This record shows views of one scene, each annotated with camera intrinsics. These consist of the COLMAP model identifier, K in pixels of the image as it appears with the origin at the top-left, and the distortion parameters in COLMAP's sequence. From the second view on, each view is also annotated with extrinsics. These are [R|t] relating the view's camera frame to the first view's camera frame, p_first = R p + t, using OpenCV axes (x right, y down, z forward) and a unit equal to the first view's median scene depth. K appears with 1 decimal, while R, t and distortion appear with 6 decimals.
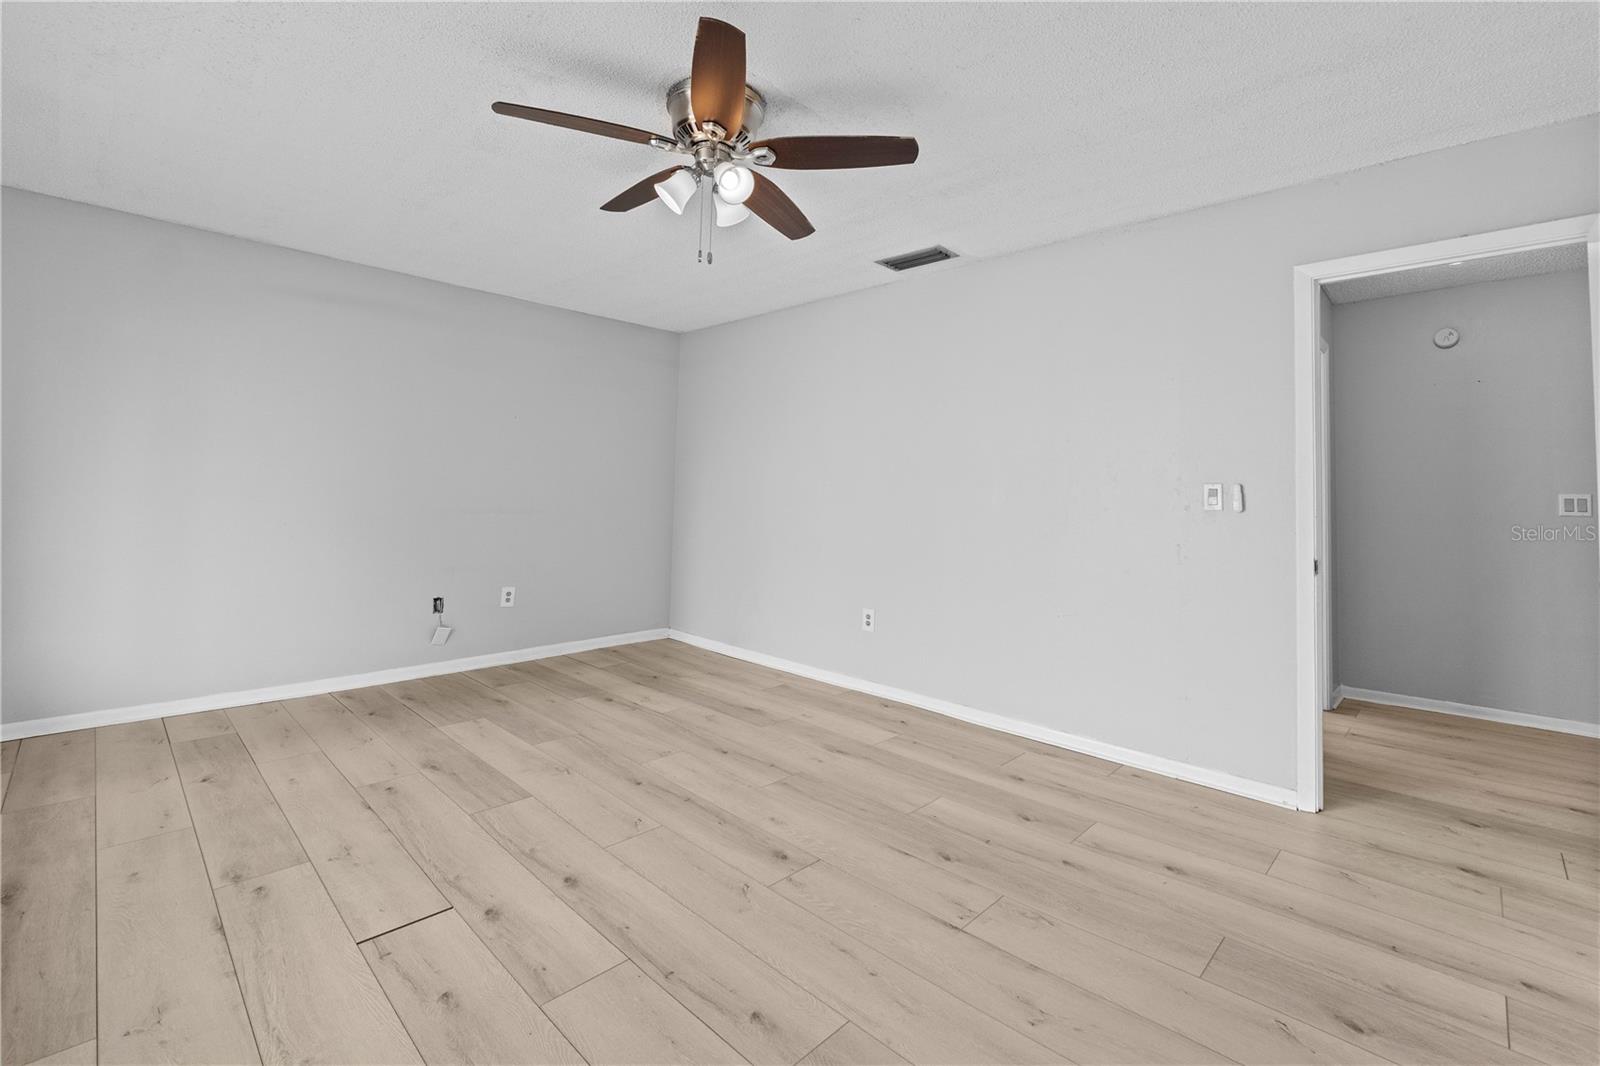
lens RADIAL K [[692.6, 0, 793.0], [0, 692.6, 459.0], [0, 0, 1]] dist [-0.007096, 0.000319]
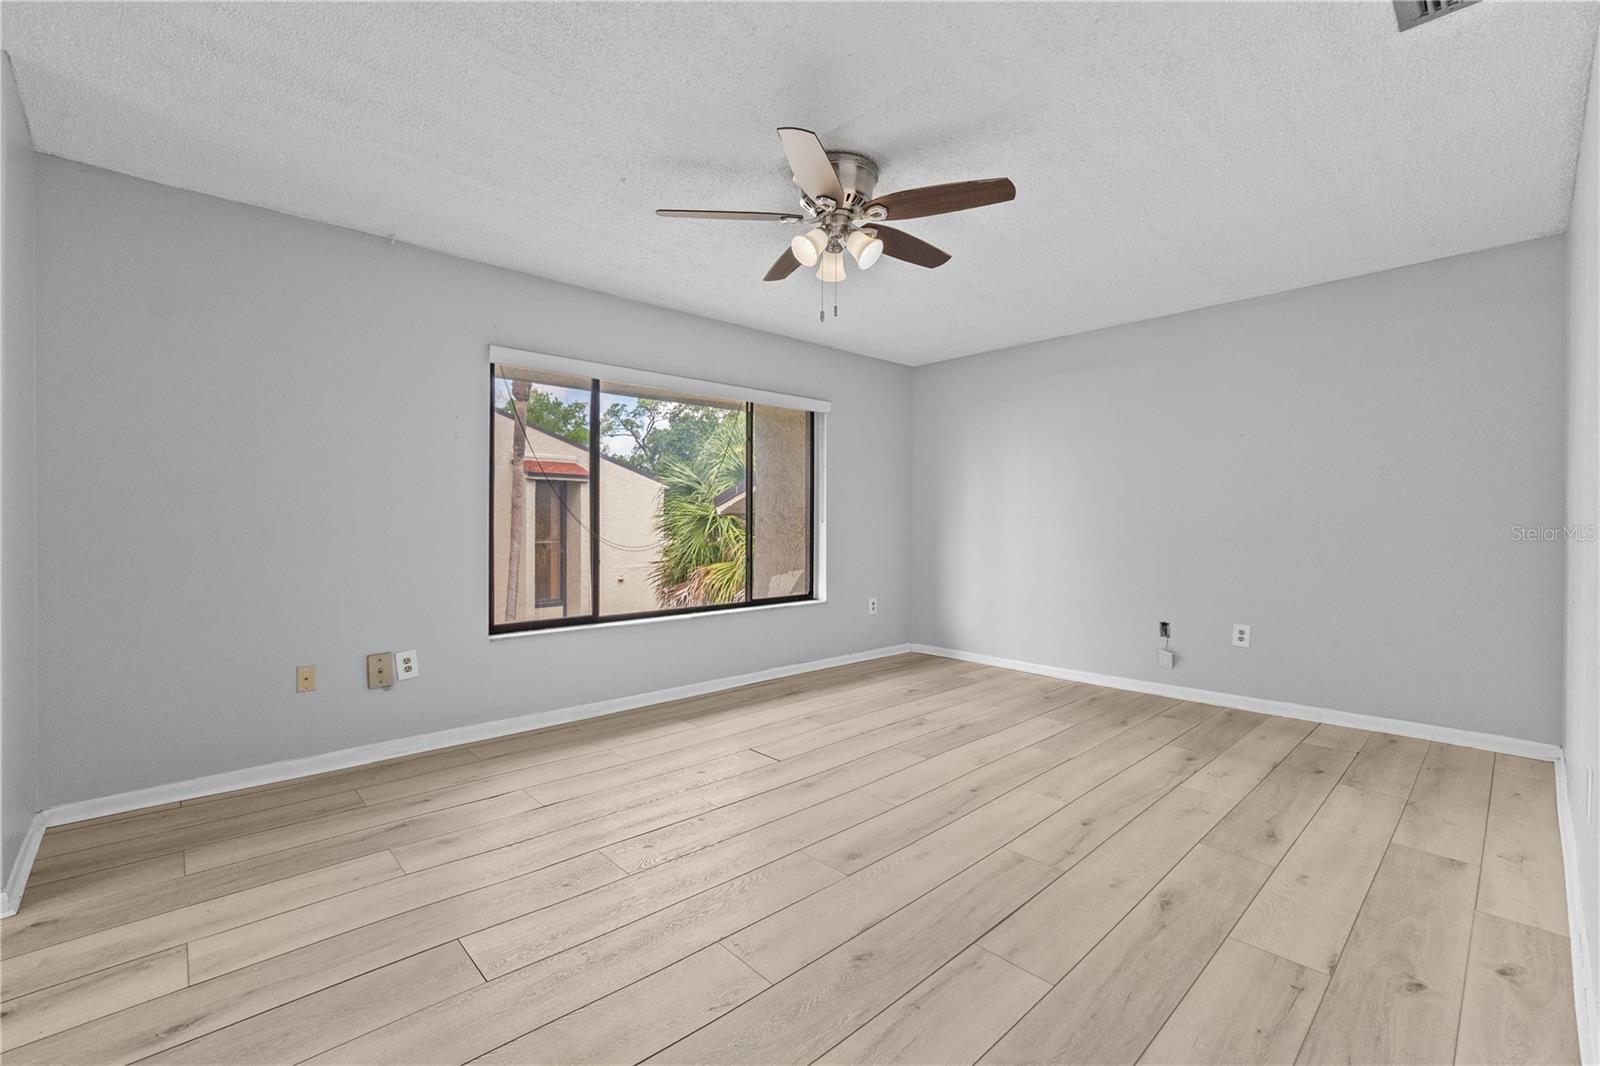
lens RADIAL K [[676.2, 0, 813.0], [0, 676.2, 530.8], [0, 0, 1]] dist [-0.008215, -0.000652]
pose [[-0.033662, -0.006490, -0.999412, 0.826940], [0.054116, 0.998500, -0.008307, 0.067741], [0.997967, -0.054364, -0.033261, 0.813818]]
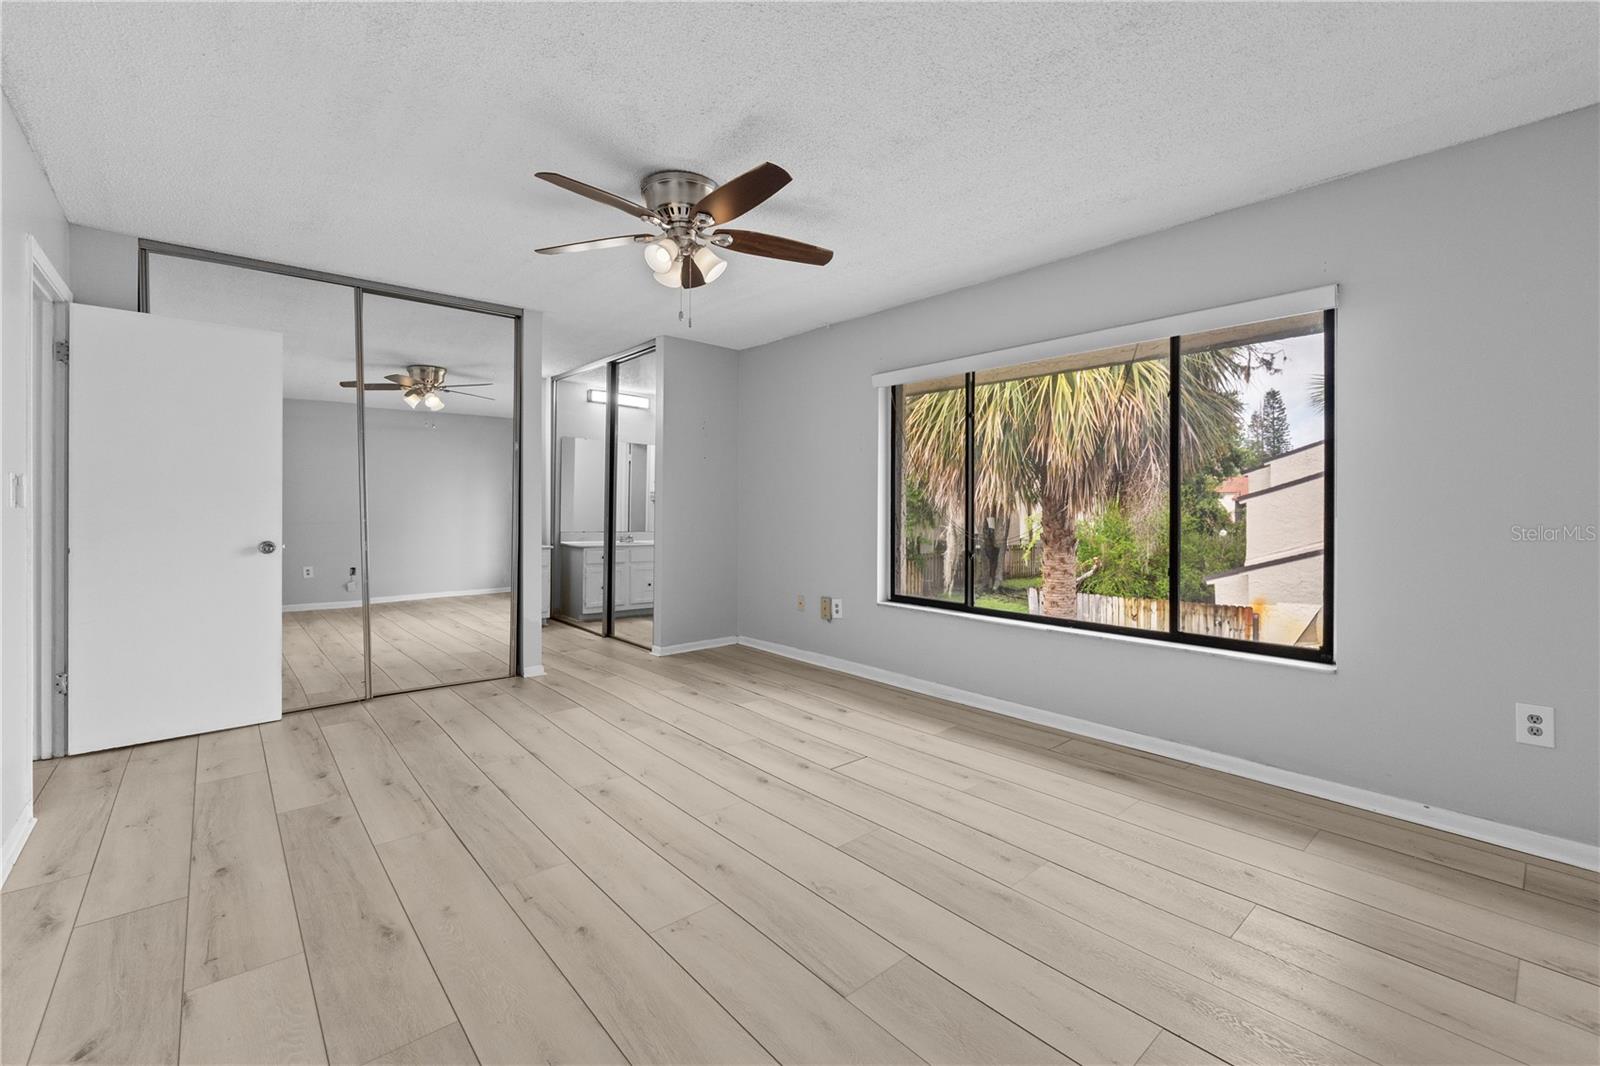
lens RADIAL K [[673.6, 0, 810.7], [0, 673.6, 522.8], [0, 0, 1]] dist [-0.006669, 0.000109]
pose [[-0.997660, -0.029835, 0.061518, -0.367874], [-0.031899, 0.998951, -0.032853, 0.091878], [-0.060474, -0.034738, -0.997565, 1.800542]]
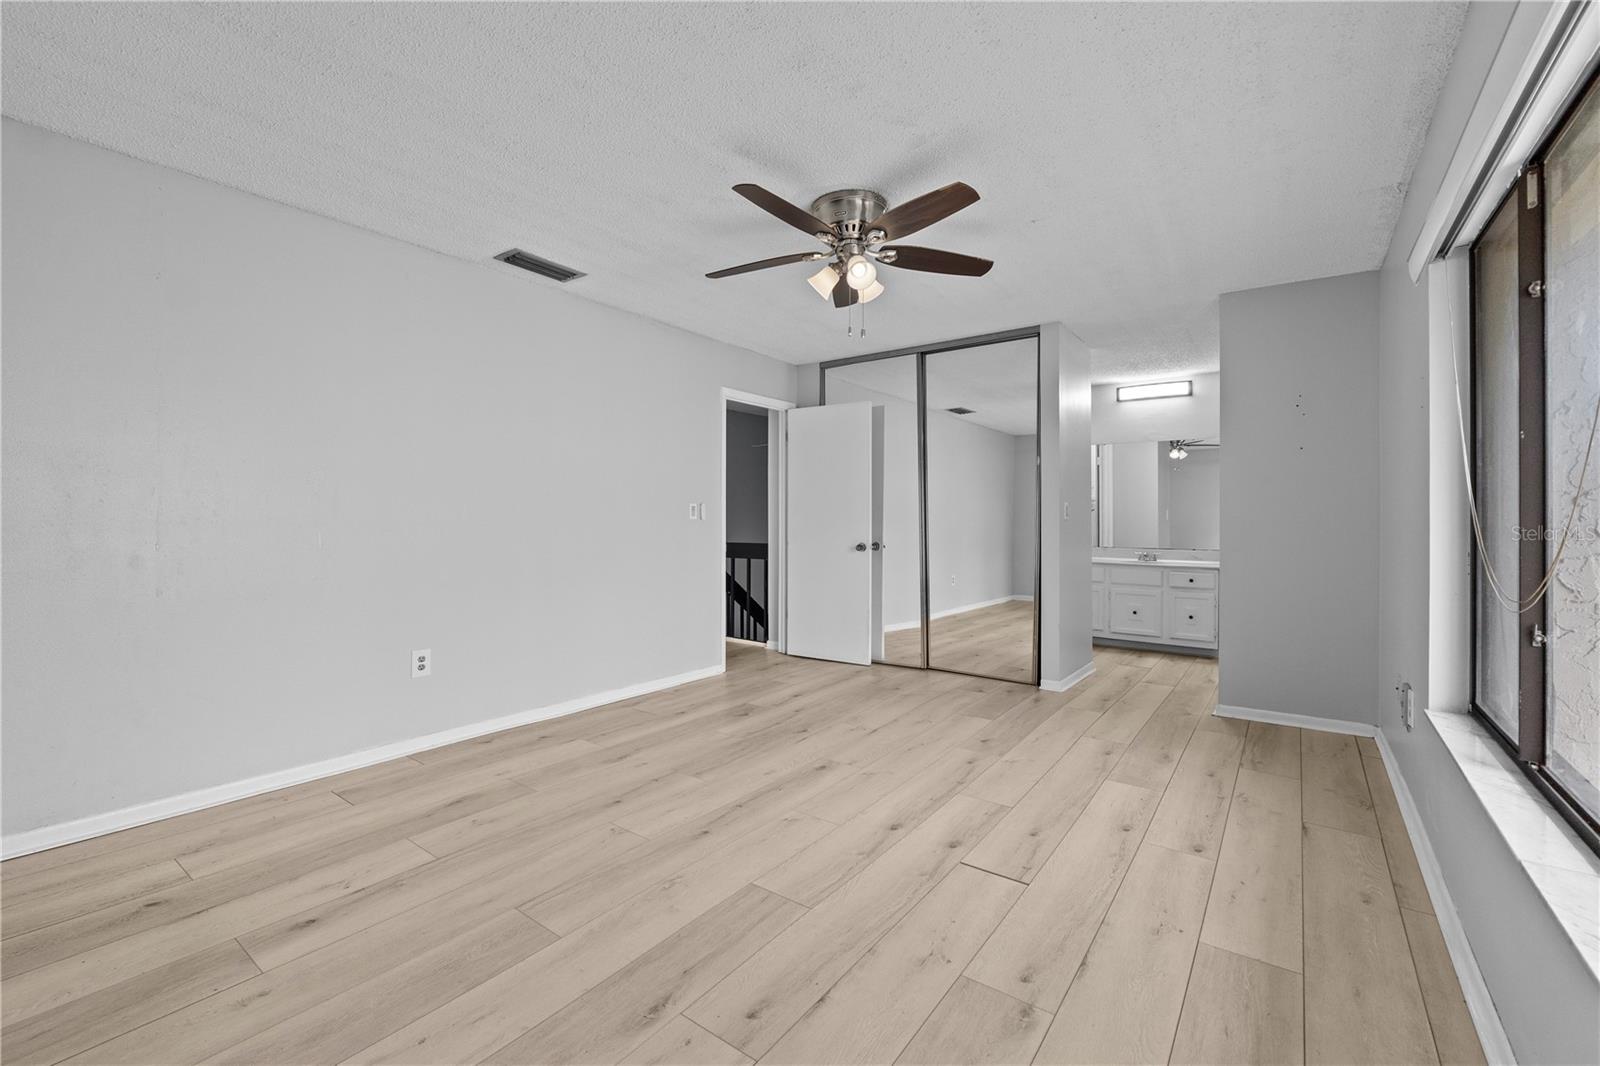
lens RADIAL K [[673.6, 0, 810.7], [0, 673.6, 522.8], [0, 0, 1]] dist [-0.006669, 0.000109]
pose [[-0.149801, -0.030531, 0.988245, -1.119180], [-0.064190, 0.997715, 0.021094, 0.032474], [-0.986630, -0.060275, -0.151419, 1.028096]]
